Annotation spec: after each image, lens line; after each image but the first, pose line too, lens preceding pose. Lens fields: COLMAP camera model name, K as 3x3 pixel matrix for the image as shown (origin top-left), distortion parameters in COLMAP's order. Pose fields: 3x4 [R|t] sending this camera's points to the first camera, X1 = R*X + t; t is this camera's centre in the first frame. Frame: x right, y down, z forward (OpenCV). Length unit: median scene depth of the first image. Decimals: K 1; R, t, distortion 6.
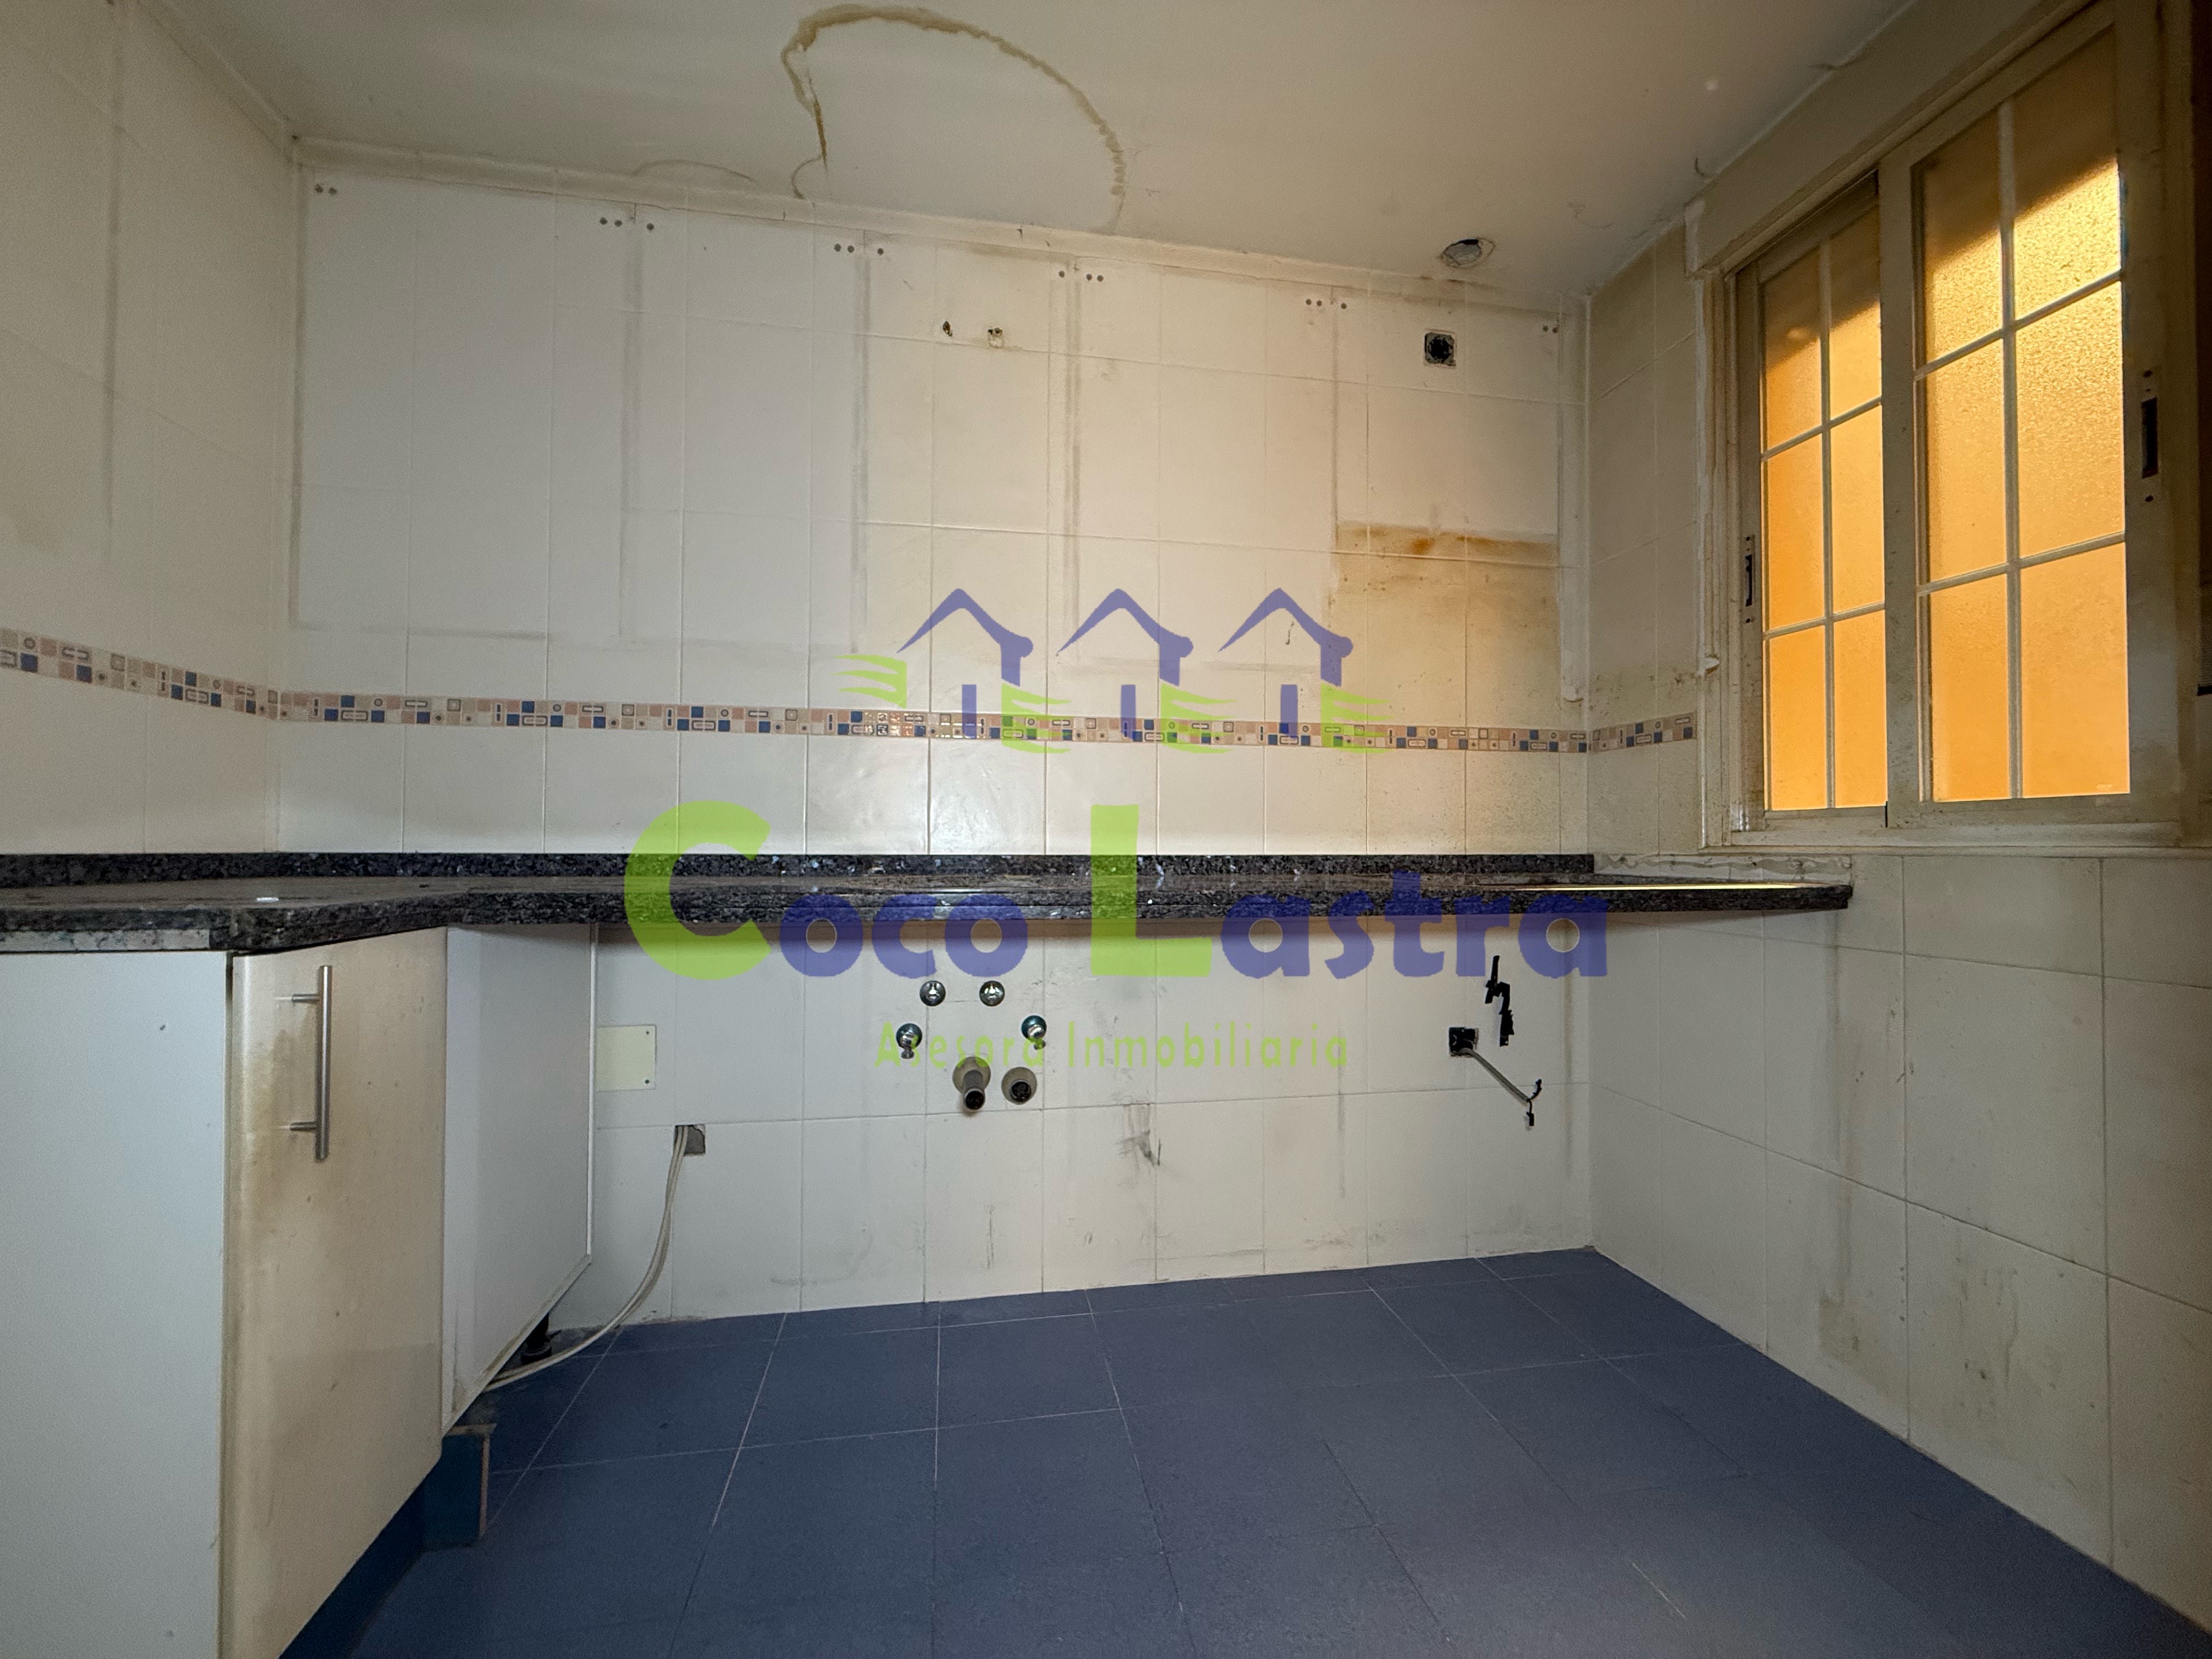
lens RADIAL K [[880.1, 0, 1097.4], [0, 880.1, 832.6], [0, 0, 1]] dist [-0.000116, -0.000176]
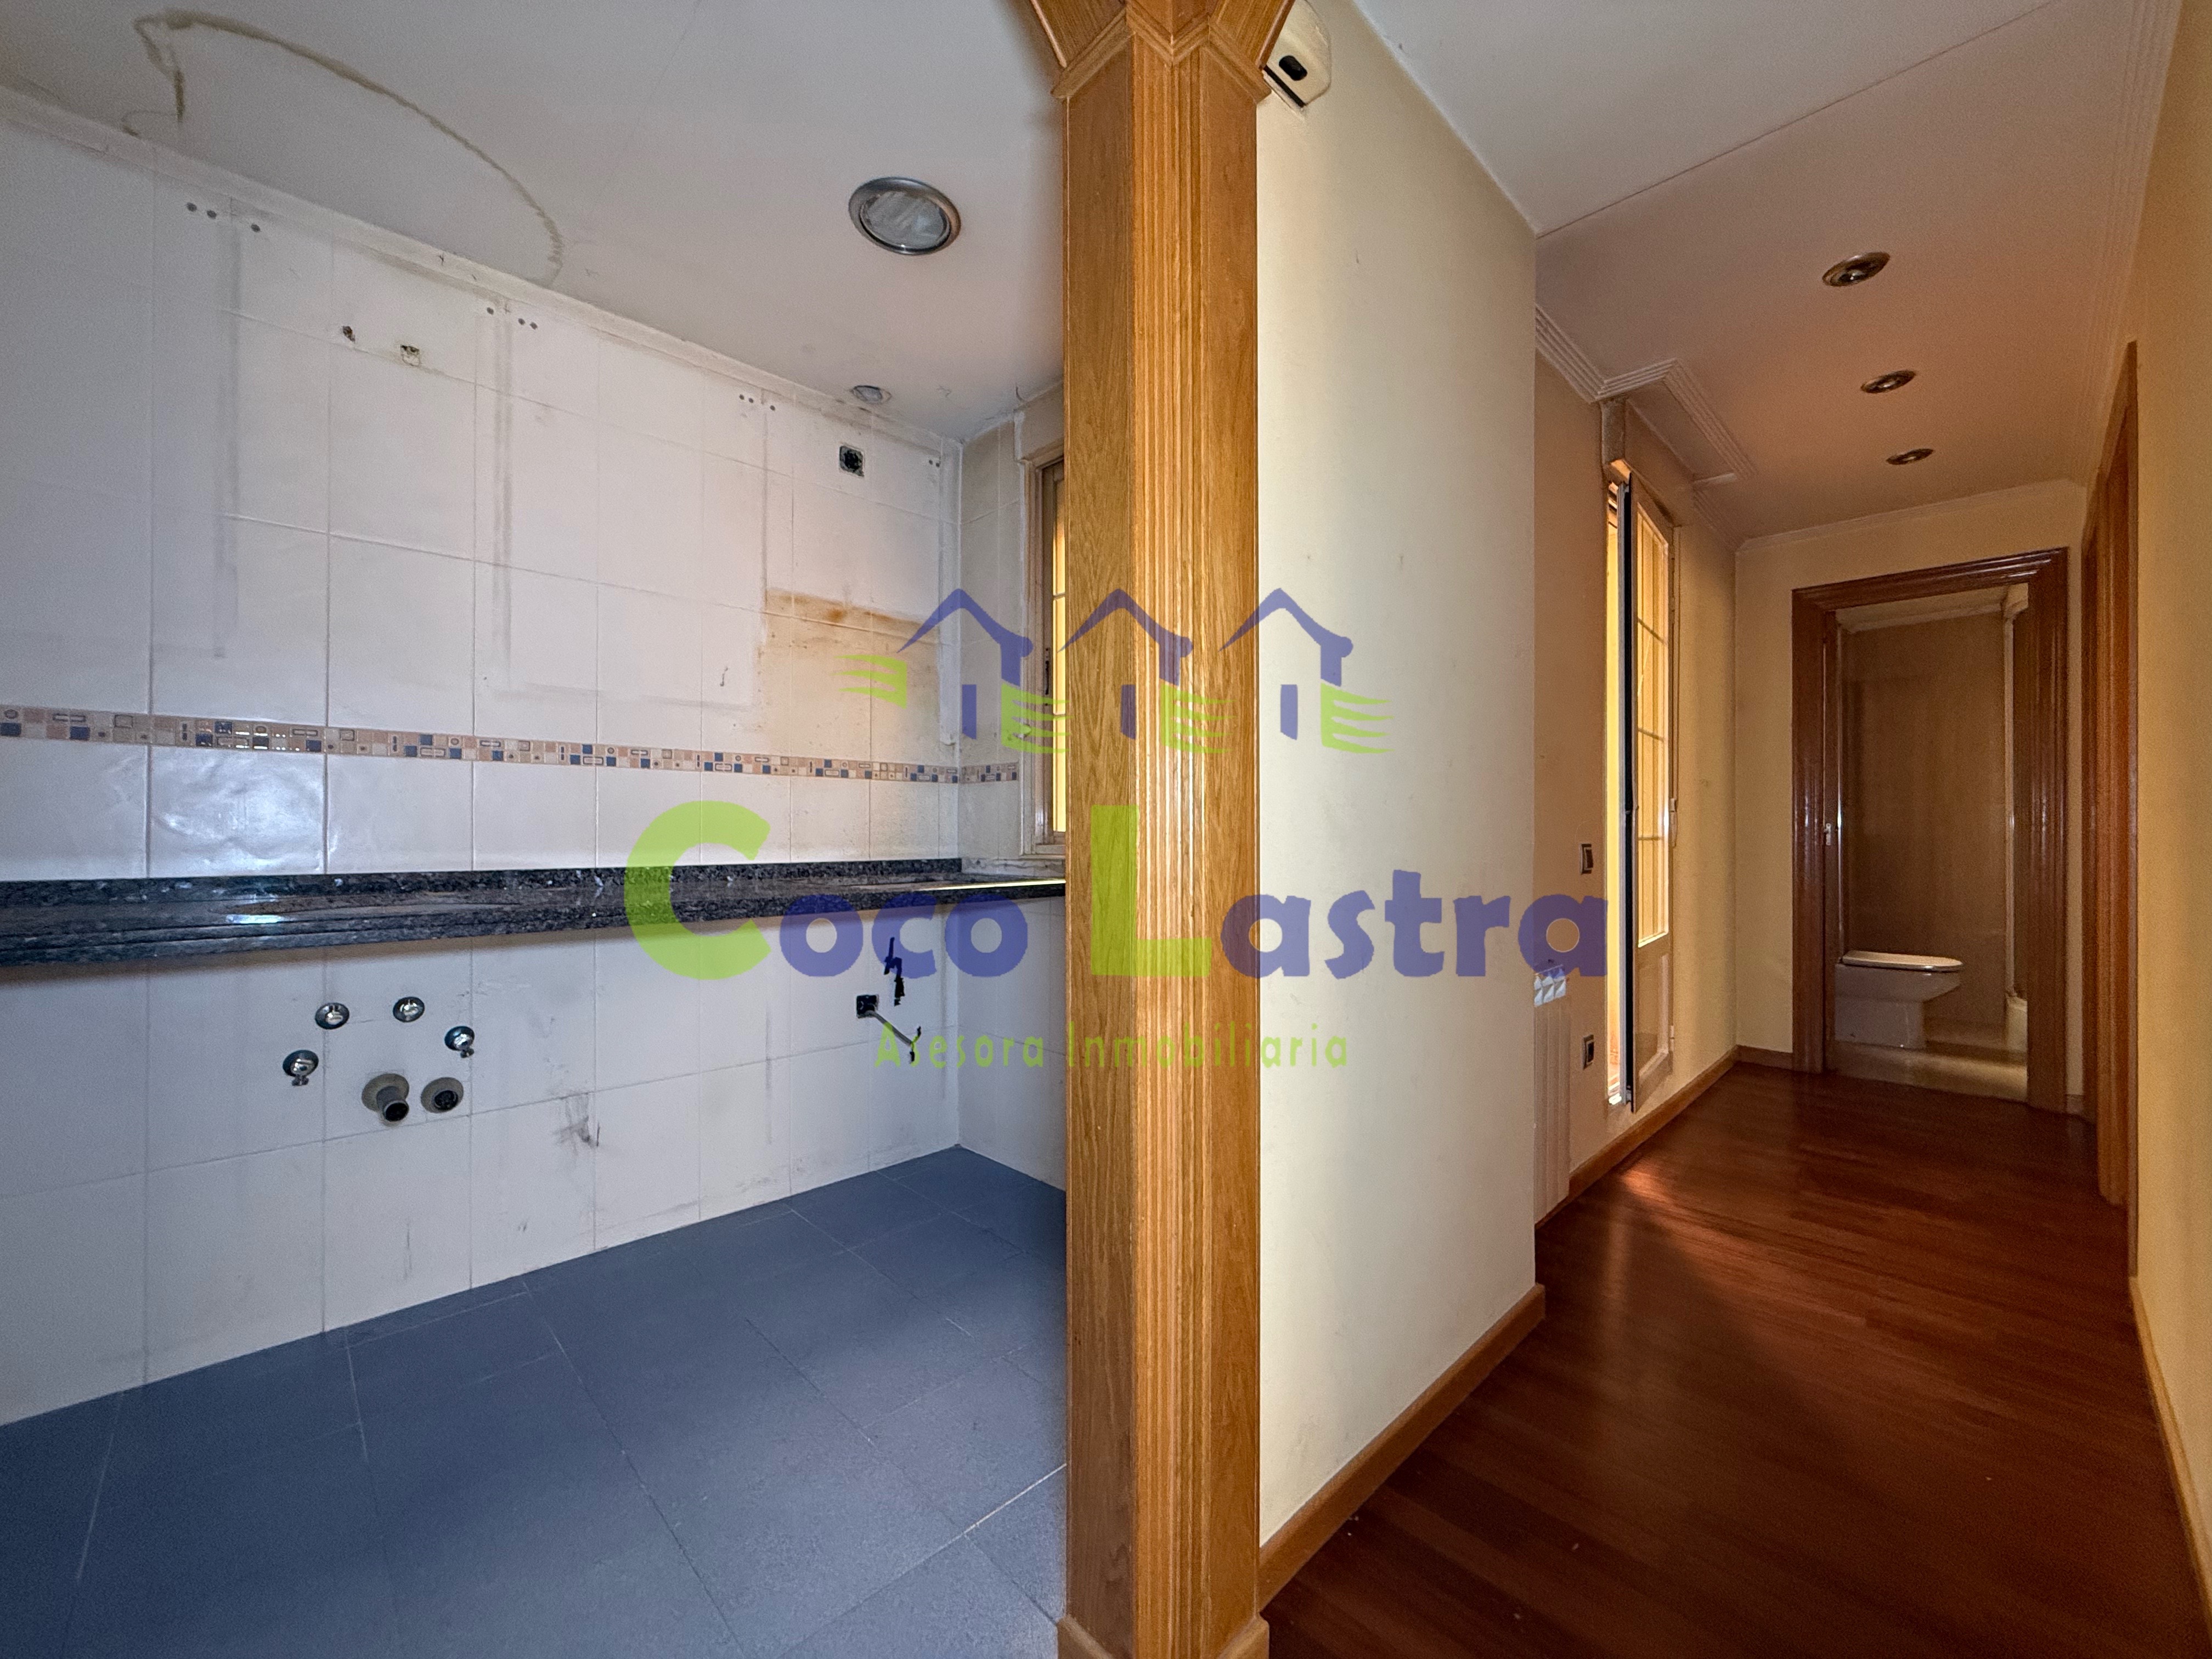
lens RADIAL K [[880.1, 0, 1097.4], [0, 880.1, 832.6], [0, 0, 1]] dist [-0.000116, -0.000176]
pose [[0.825477, -0.001471, 0.564434, -0.035307], [-0.006853, 0.999897, 0.012628, -0.036614], [-0.564395, -0.014292, 0.825381, -0.264770]]
